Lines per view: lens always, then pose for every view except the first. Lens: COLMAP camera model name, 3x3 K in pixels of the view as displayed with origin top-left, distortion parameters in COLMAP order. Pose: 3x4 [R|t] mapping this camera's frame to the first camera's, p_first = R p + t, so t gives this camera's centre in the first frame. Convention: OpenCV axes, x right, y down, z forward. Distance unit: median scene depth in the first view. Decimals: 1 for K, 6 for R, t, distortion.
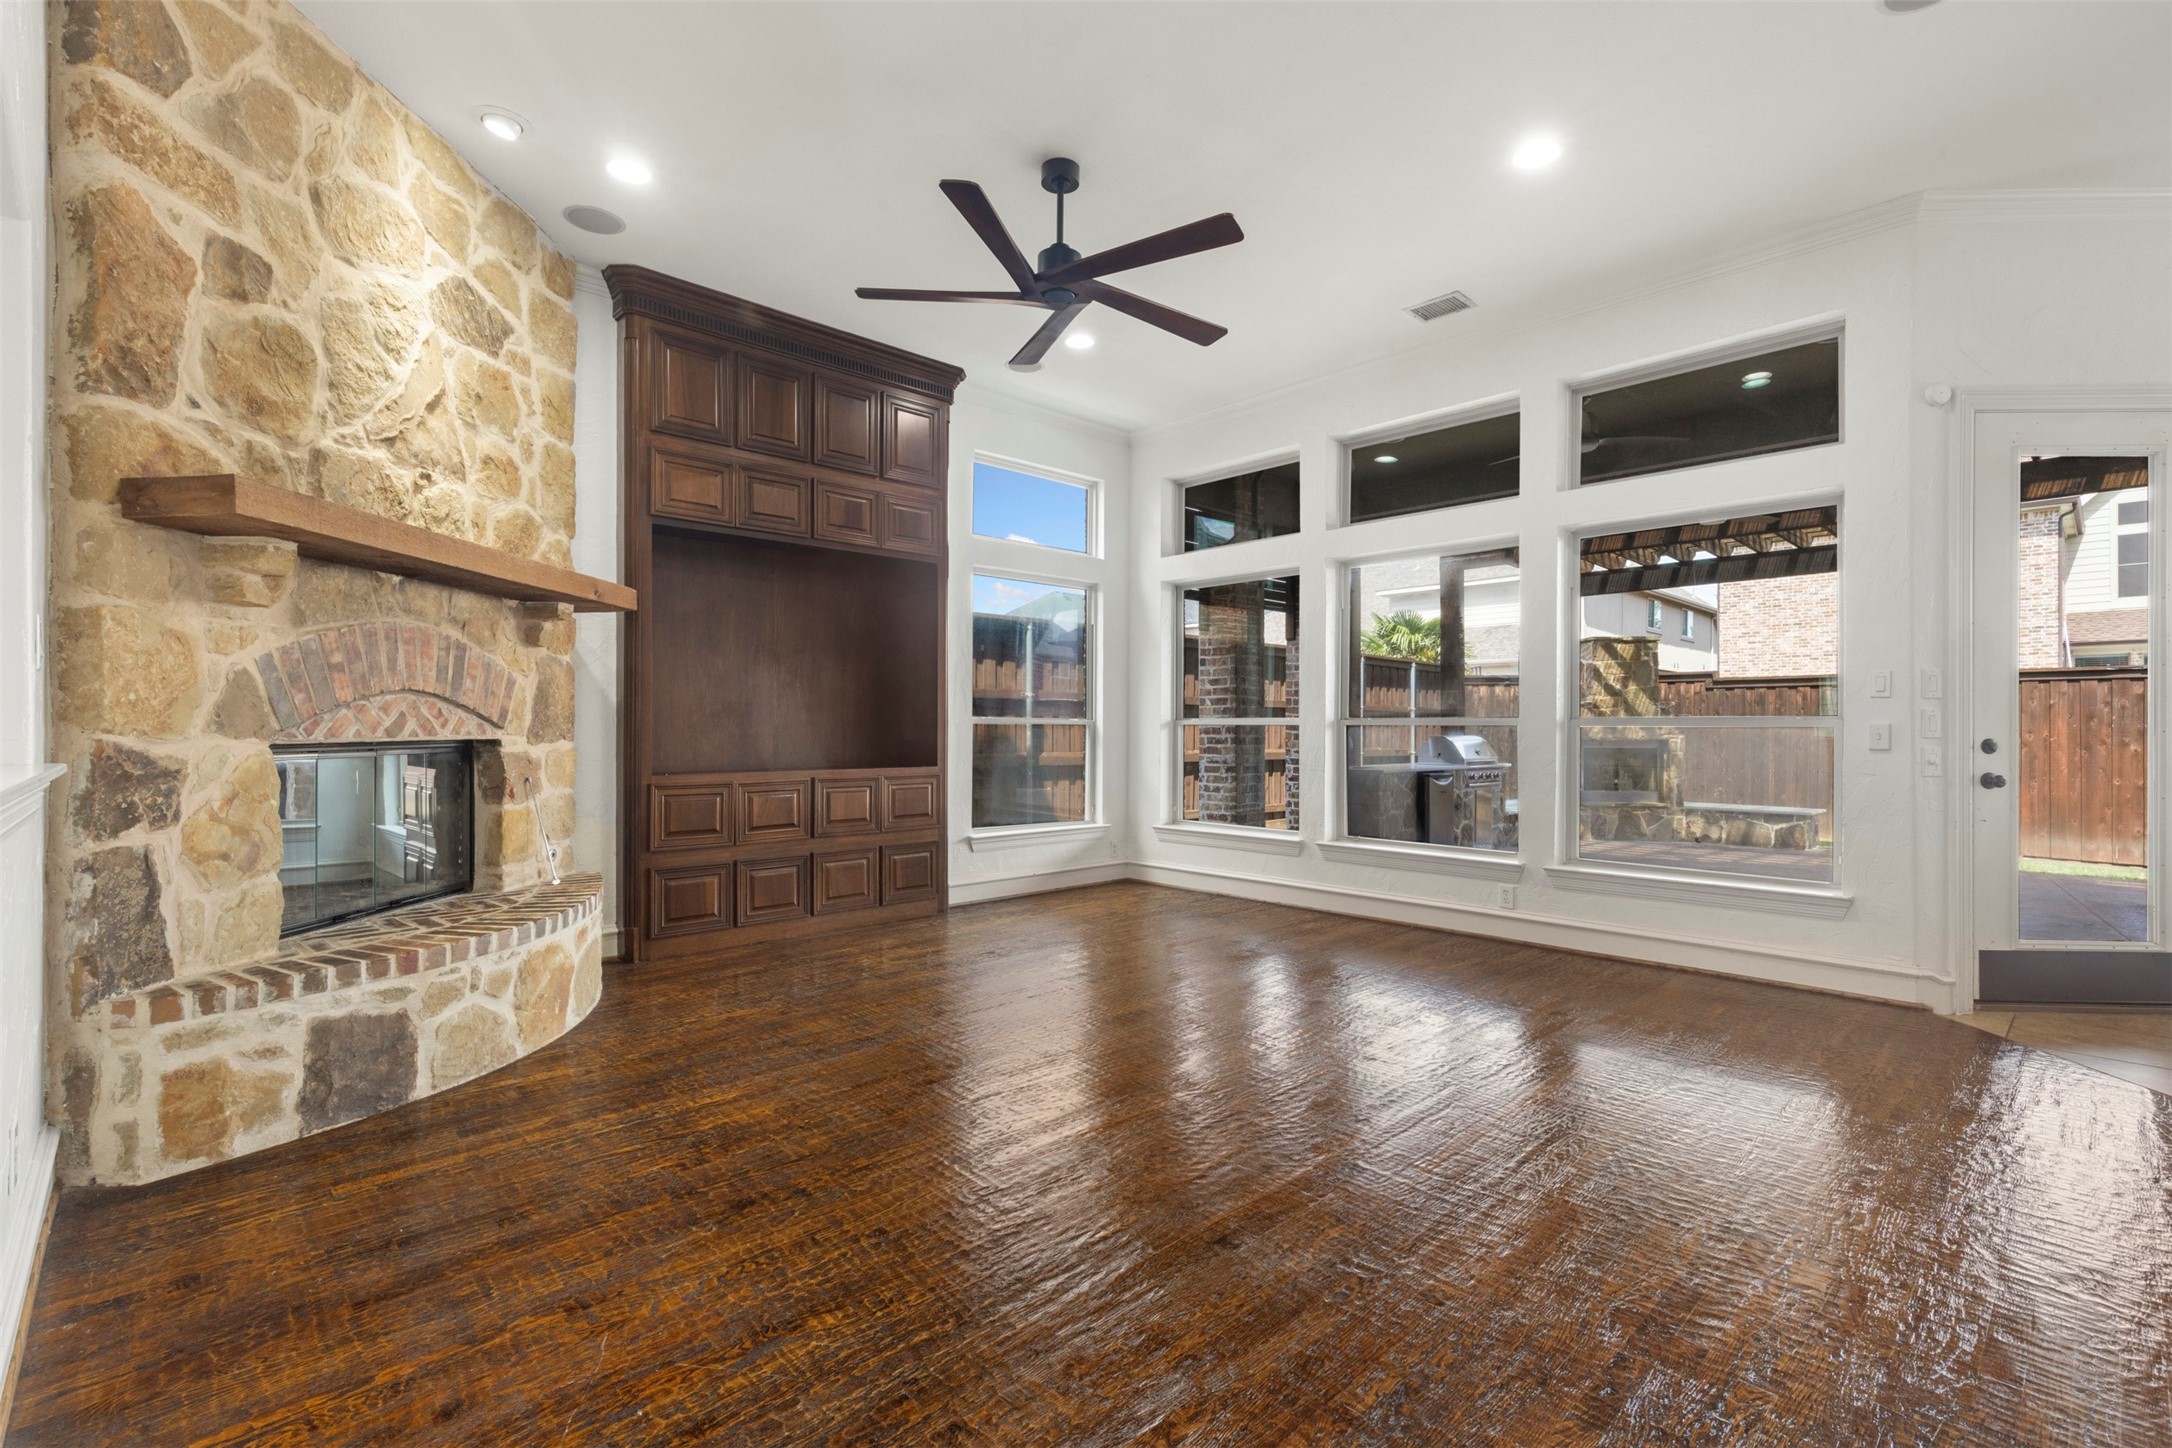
lens RADIAL K [[982.9, 0, 1077.8], [0, 982.9, 719.5], [0, 0, 1]] dist [0.009662, -0.000338]
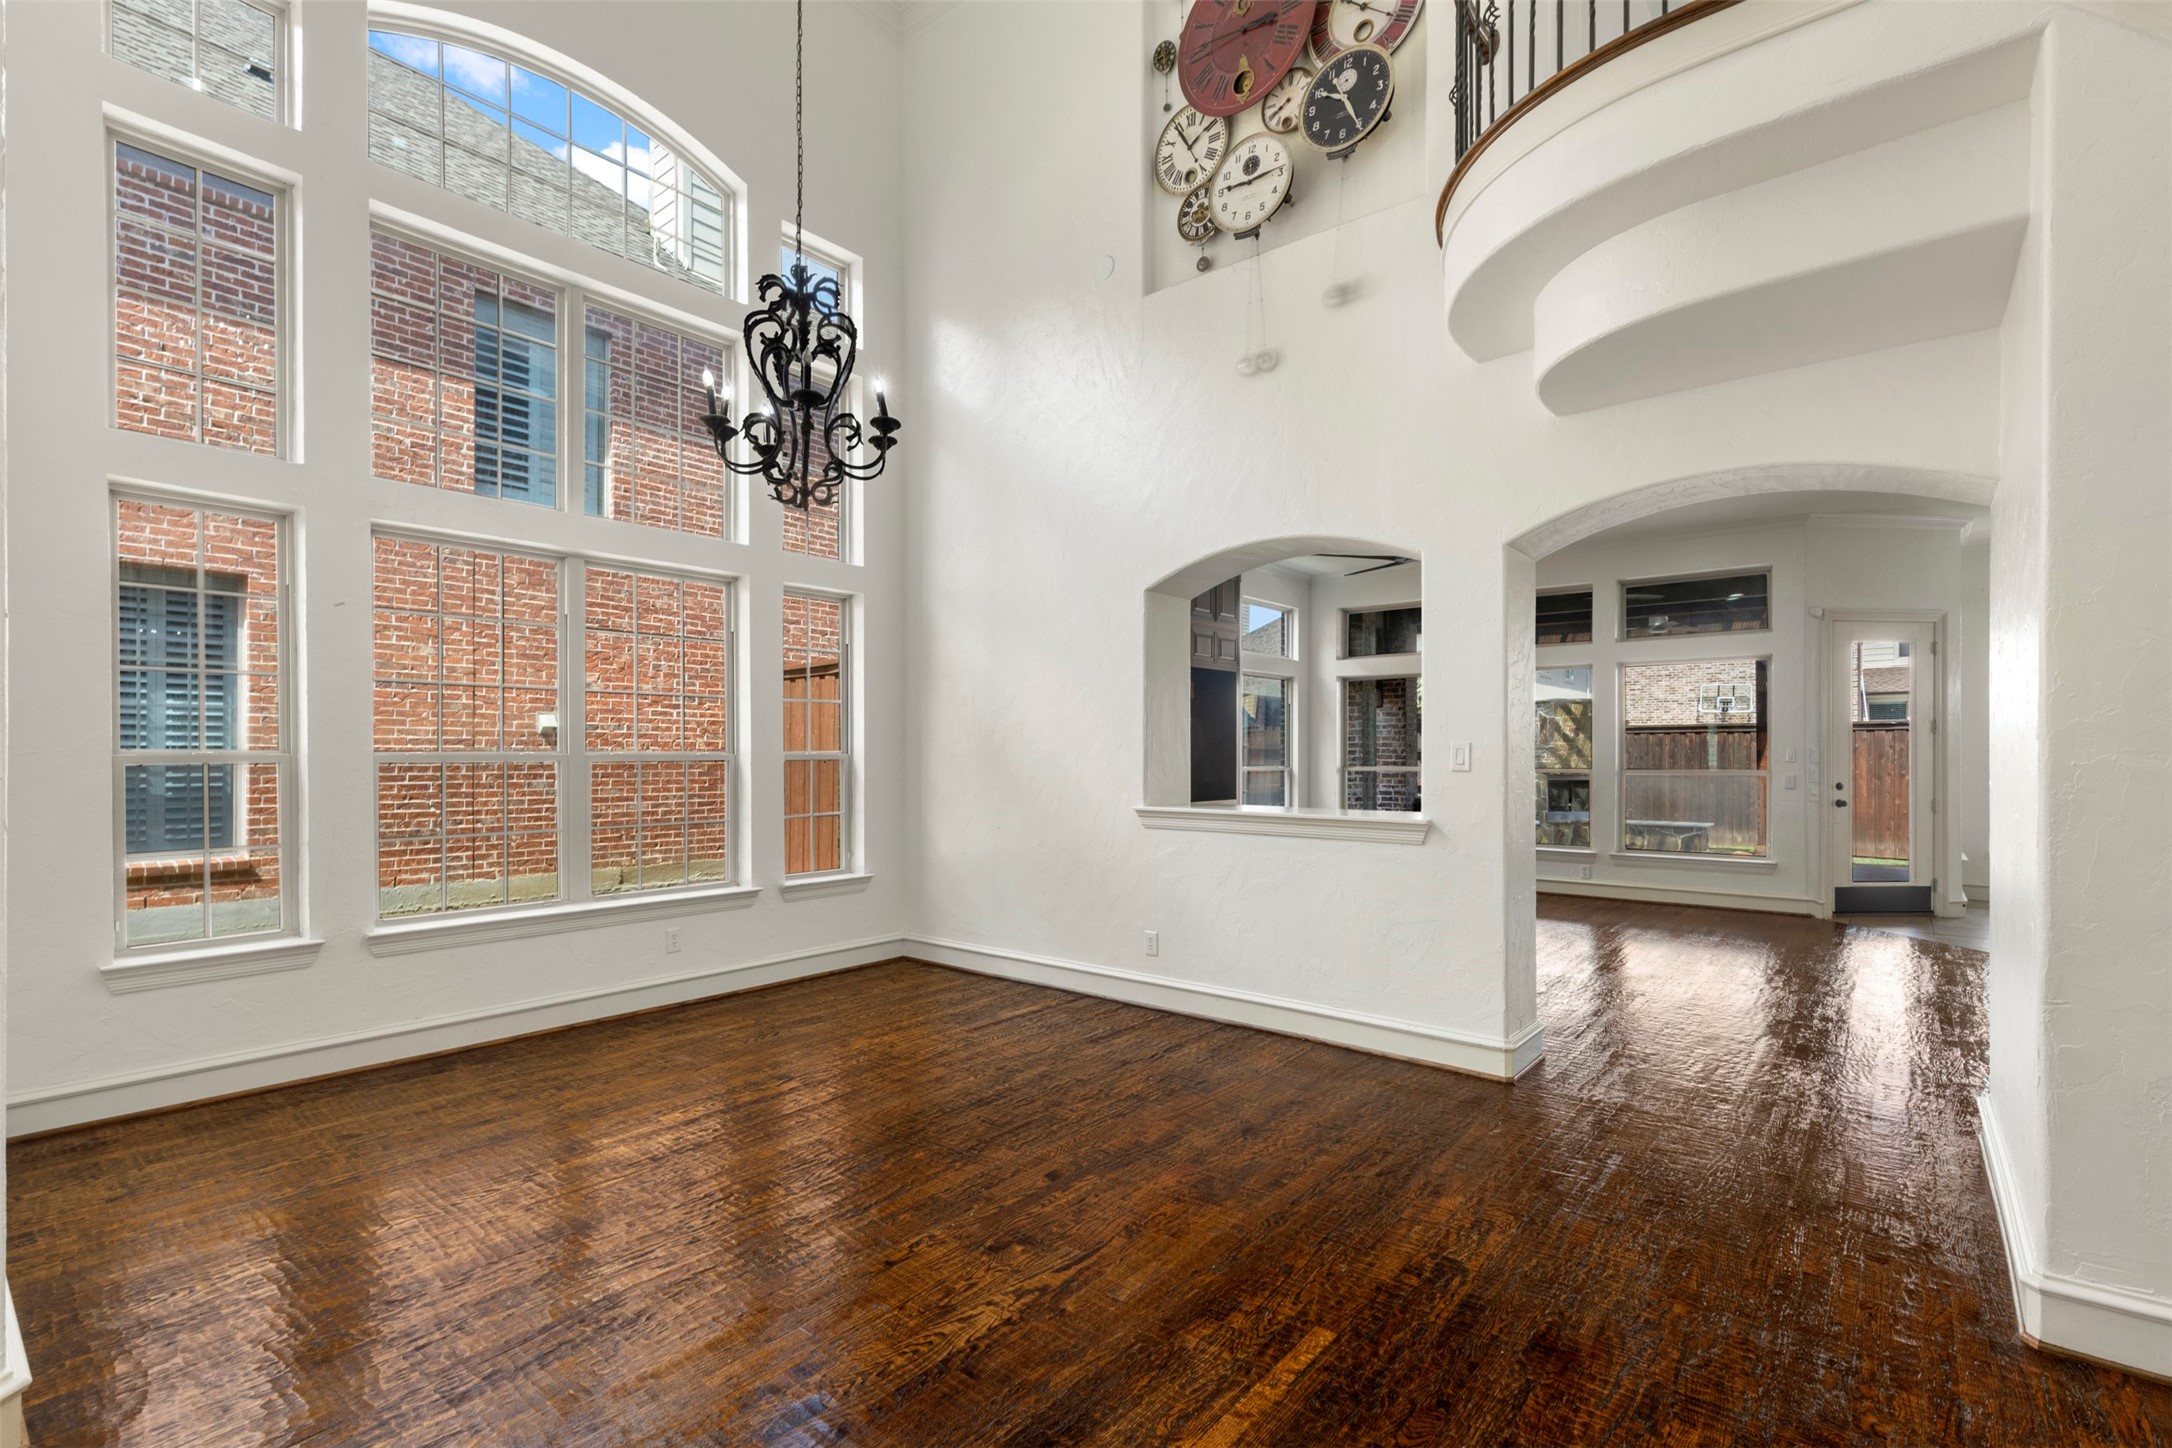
lens RADIAL K [[982.9, 0, 1085.6], [0, 982.9, 752.4], [0, 0, 1]] dist [0.009662, -0.000338]
pose [[0.992821, -0.003400, 0.119562, -0.286385], [0.002832, 0.999984, 0.004922, -0.018871], [-0.119577, -0.004548, 0.992814, -0.275987]]
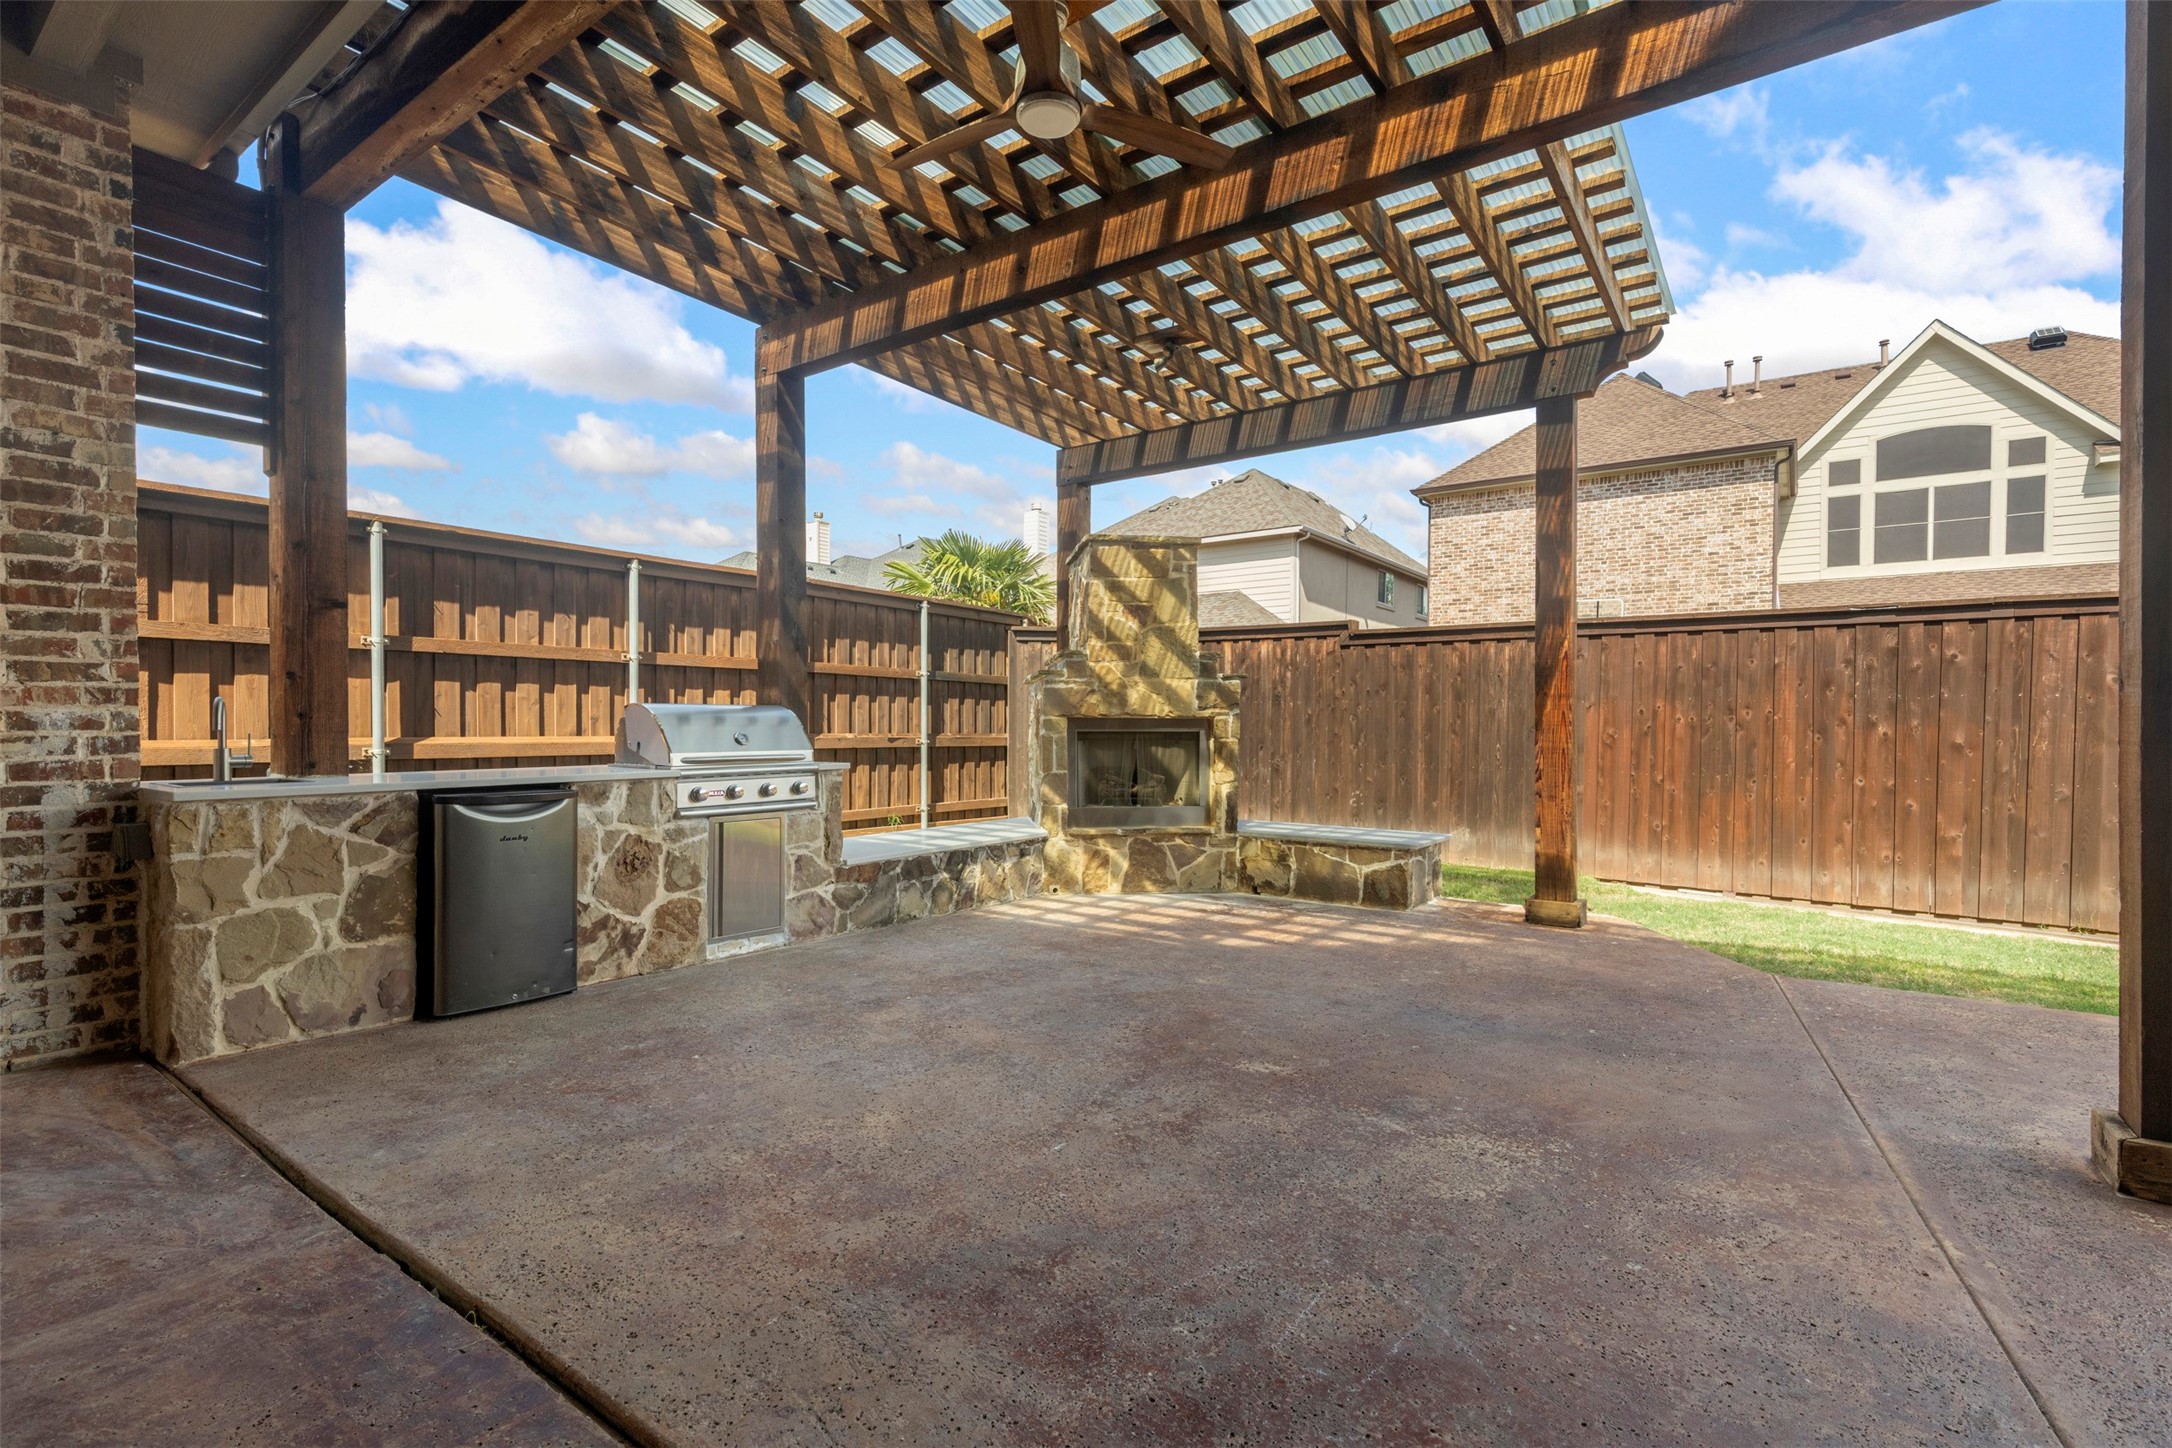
lens RADIAL K [[982.9, 0, 1041.4], [0, 982.9, 713.5], [0, 0, 1]] dist [0.009662, -0.000338]
pose [[0.988835, 0.002393, 0.148994, 0.402625], [-0.004569, 0.999888, 0.014266, 0.010073], [-0.148943, -0.014788, 0.988735, 0.424160]]
